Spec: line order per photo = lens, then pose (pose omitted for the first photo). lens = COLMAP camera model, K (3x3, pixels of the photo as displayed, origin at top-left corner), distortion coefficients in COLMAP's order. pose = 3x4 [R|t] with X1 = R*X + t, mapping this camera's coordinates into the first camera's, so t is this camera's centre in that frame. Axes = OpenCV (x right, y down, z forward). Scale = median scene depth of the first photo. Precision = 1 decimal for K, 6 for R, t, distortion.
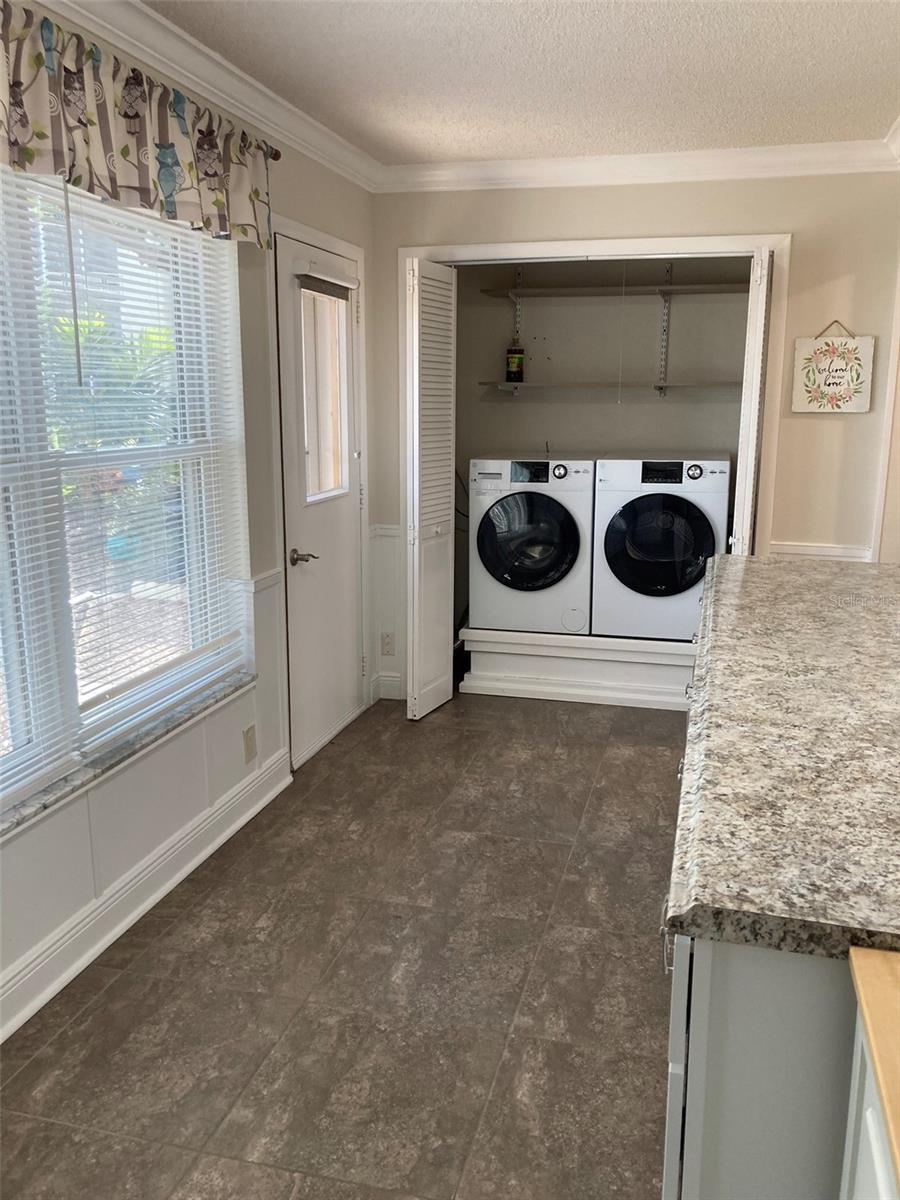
lens RADIAL K [[984.8, 0, 449.7], [0, 984.8, 597.1], [0, 0, 1]] dist [0.007151, -0.018058]
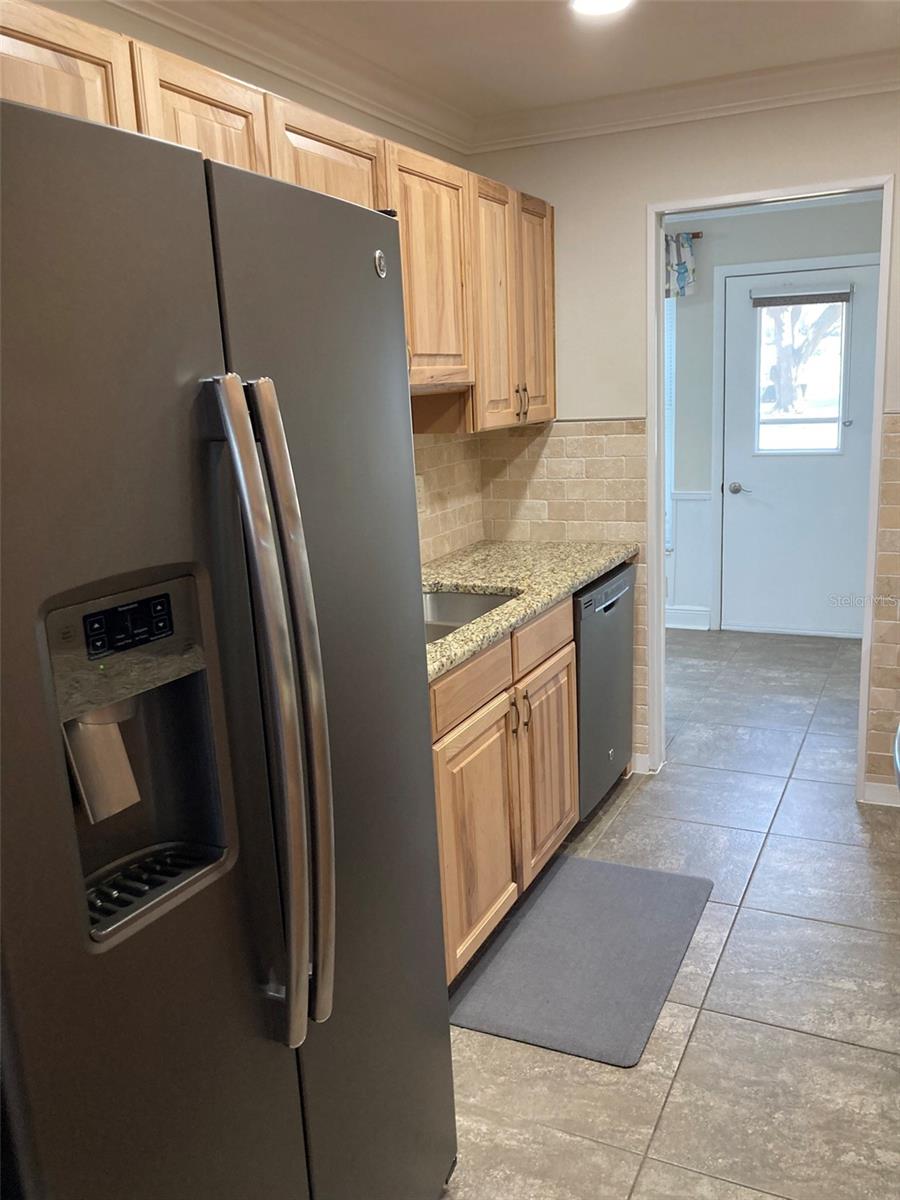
lens RADIAL K [[984.8, 0, 449.5], [0, 984.8, 606.4], [0, 0, 1]] dist [0.007151, -0.018058]
pose [[-0.184200, 0.220475, -0.957842, 1.781187], [-0.160681, 0.954652, 0.250641, -0.222442], [0.969666, 0.200075, -0.140421, 1.044456]]
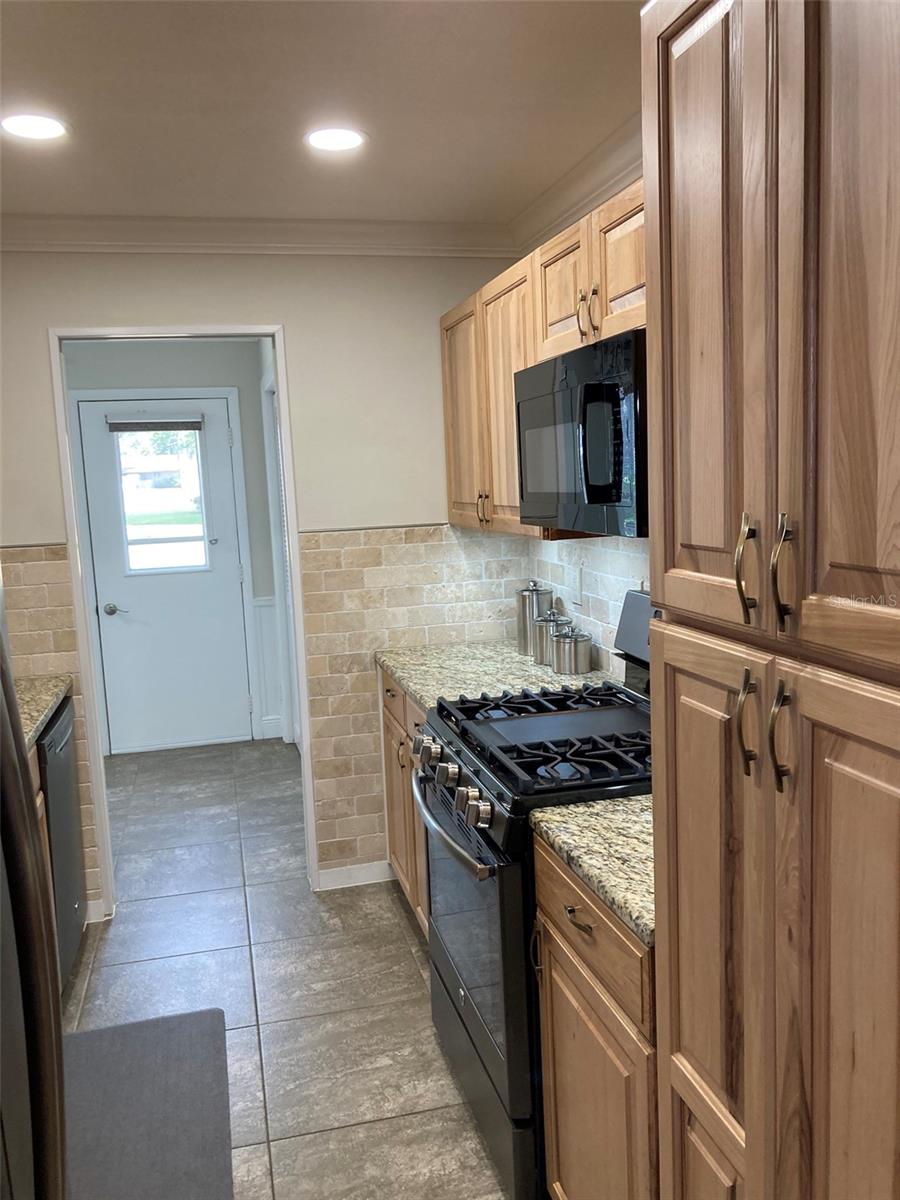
lens RADIAL K [[984.8, 0, 446.9], [0, 984.8, 599.9], [0, 0, 1]] dist [0.007151, -0.018058]
pose [[0.485564, 0.087466, -0.869815, 1.753156], [-0.137671, 0.990217, 0.022721, -0.201134], [0.863293, 0.108716, 0.492855, 0.890463]]
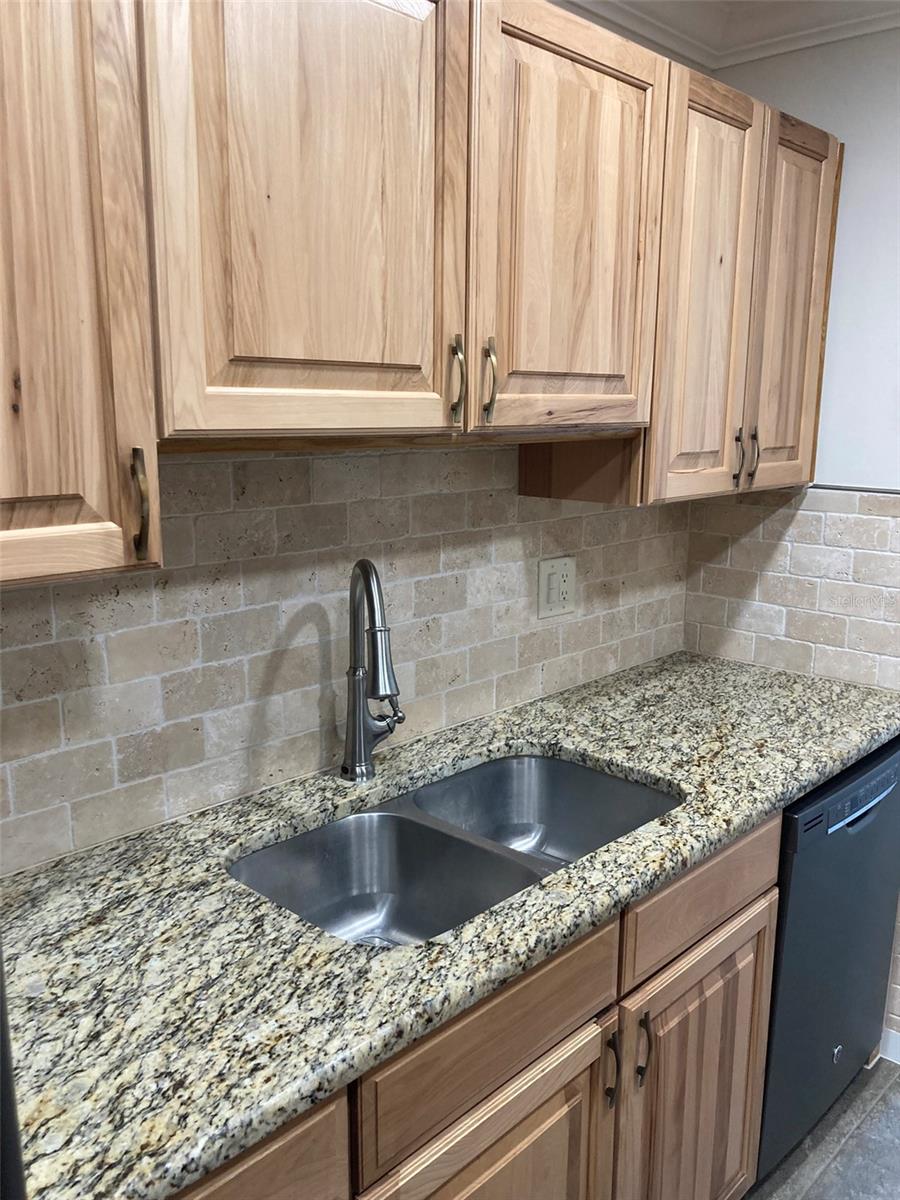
lens RADIAL K [[984.8, 0, 441.8], [0, 984.8, 592.1], [0, 0, 1]] dist [0.007151, -0.018058]
pose [[-0.480138, 0.160219, -0.862437, 1.354507], [-0.194387, 0.939300, 0.282718, -0.240478], [0.855384, 0.303390, -0.419849, 1.055176]]
